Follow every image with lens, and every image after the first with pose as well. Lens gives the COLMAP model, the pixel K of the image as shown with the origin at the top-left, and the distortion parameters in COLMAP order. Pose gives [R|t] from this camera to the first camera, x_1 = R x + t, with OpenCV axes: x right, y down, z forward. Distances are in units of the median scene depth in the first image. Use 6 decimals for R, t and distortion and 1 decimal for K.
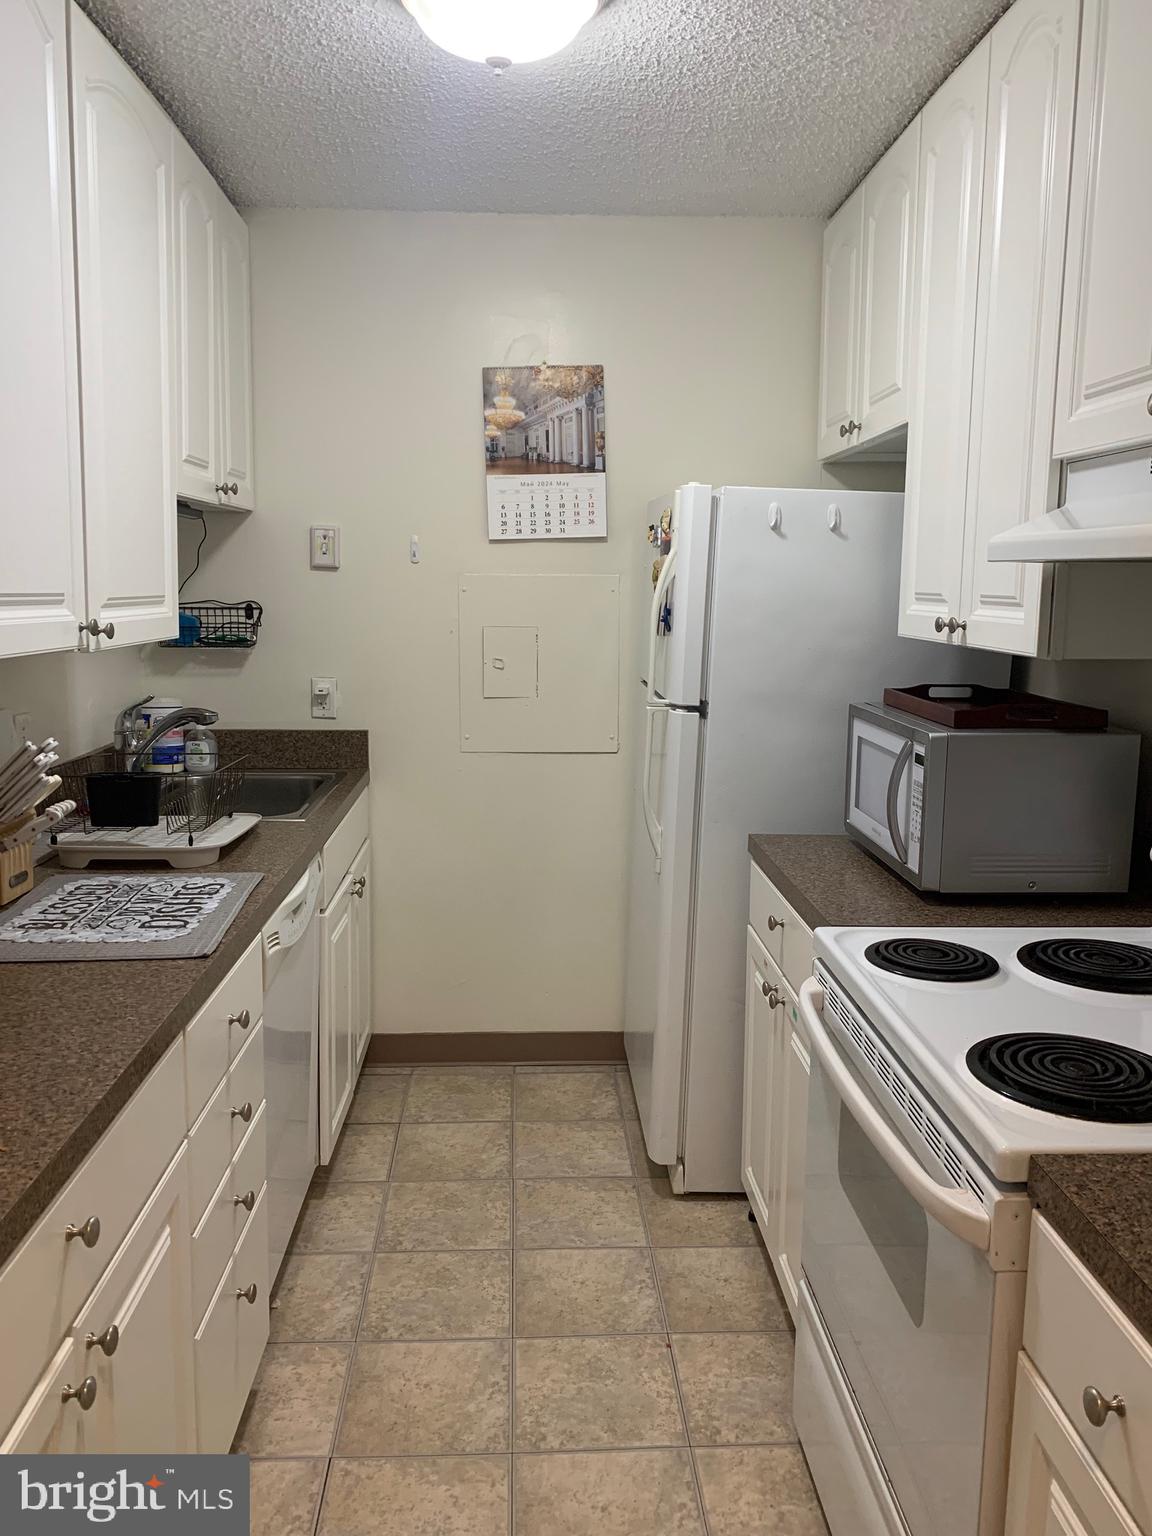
lens RADIAL K [[1171.0, 0, 570.7], [0, 1171.0, 760.7], [0, 0, 1]] dist [0.042521, -0.043625]
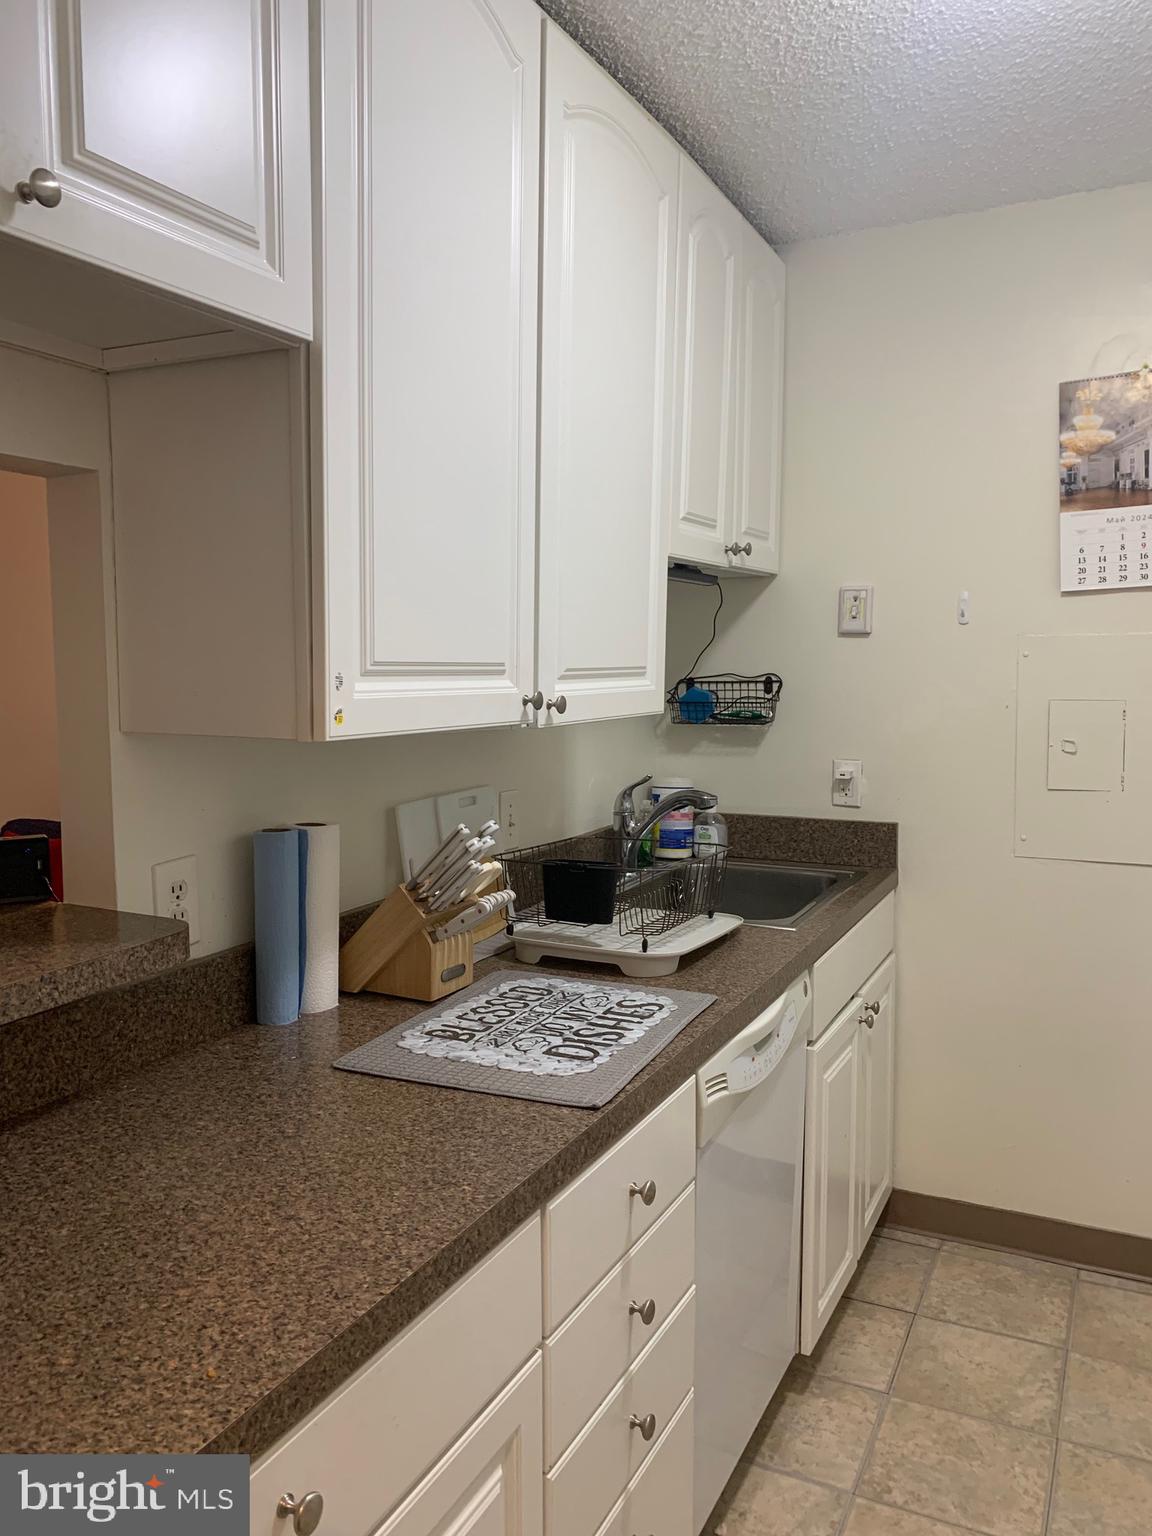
lens RADIAL K [[1171.0, 0, 561.2], [0, 1171.0, 760.3], [0, 0, 1]] dist [0.042521, -0.043625]
pose [[0.872777, 0.024358, -0.487512, 0.032578], [-0.056772, 0.997041, -0.051821, -0.016215], [0.484807, 0.072905, 0.871577, 0.169582]]
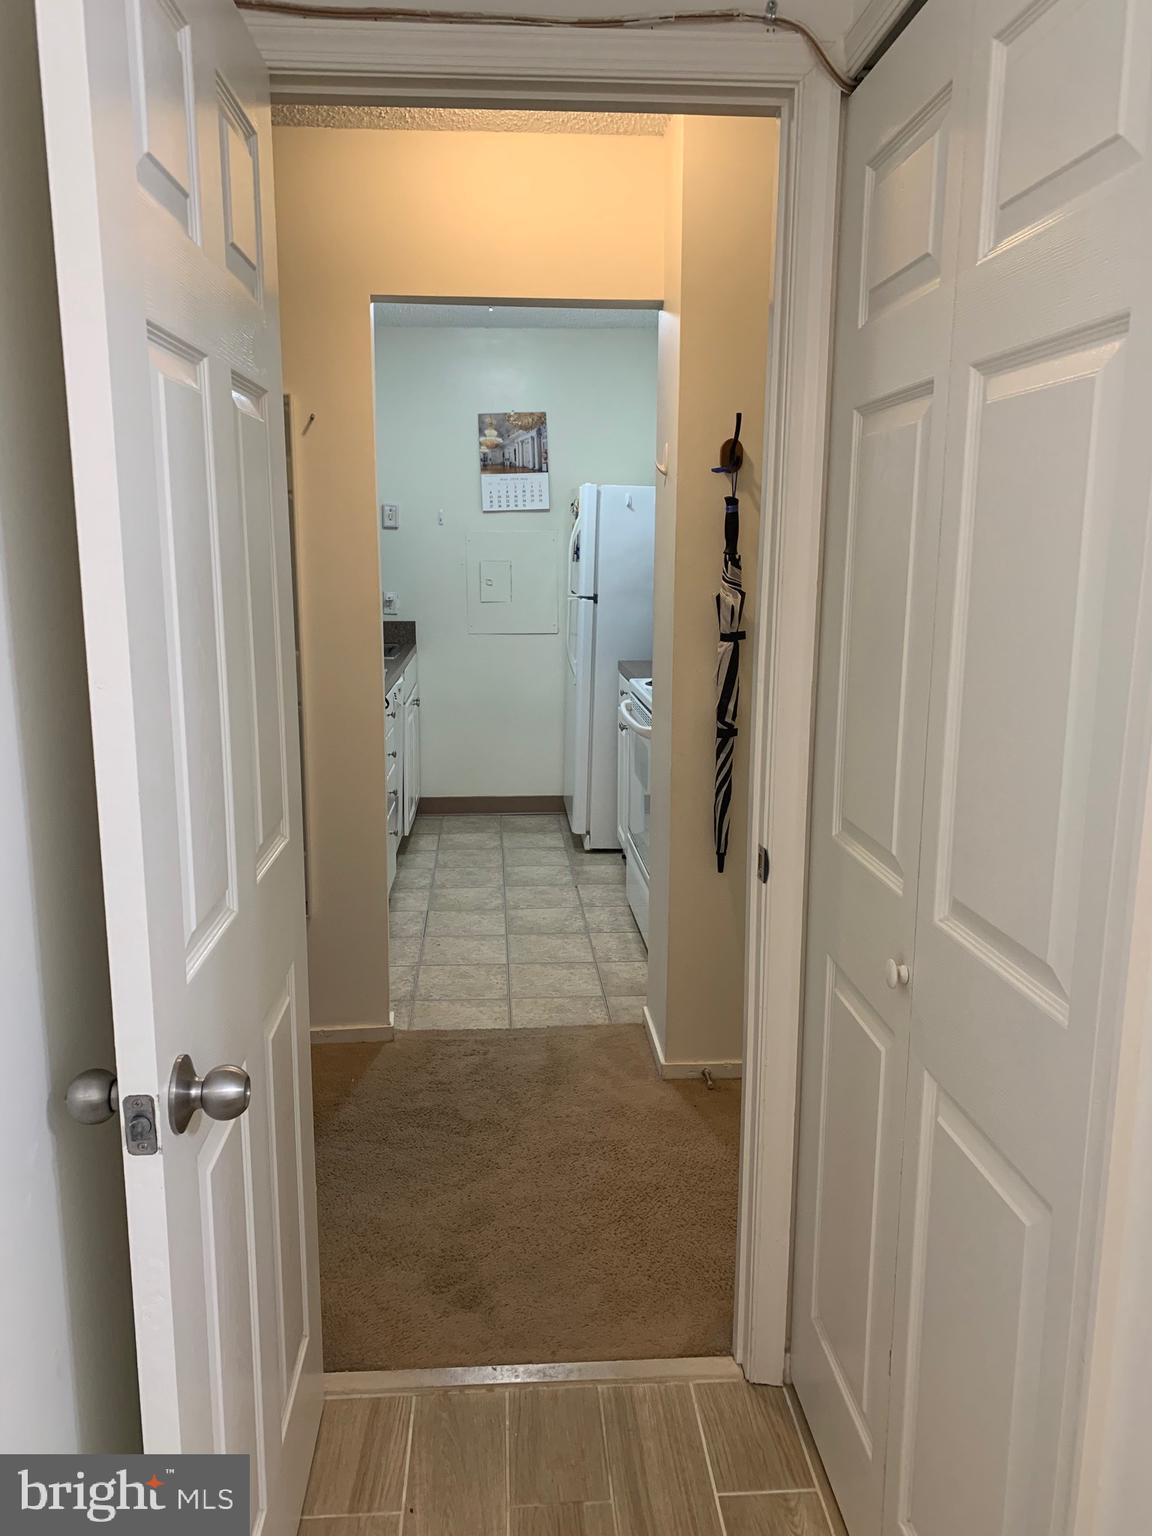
lens RADIAL K [[1171.0, 0, 574.0], [0, 1171.0, 779.9], [0, 0, 1]] dist [0.042521, -0.043625]
pose [[0.999649, -0.012521, 0.023333, 0.025250], [0.011415, 0.998832, 0.046946, 0.159835], [-0.023894, -0.046664, 0.998625, -0.936163]]
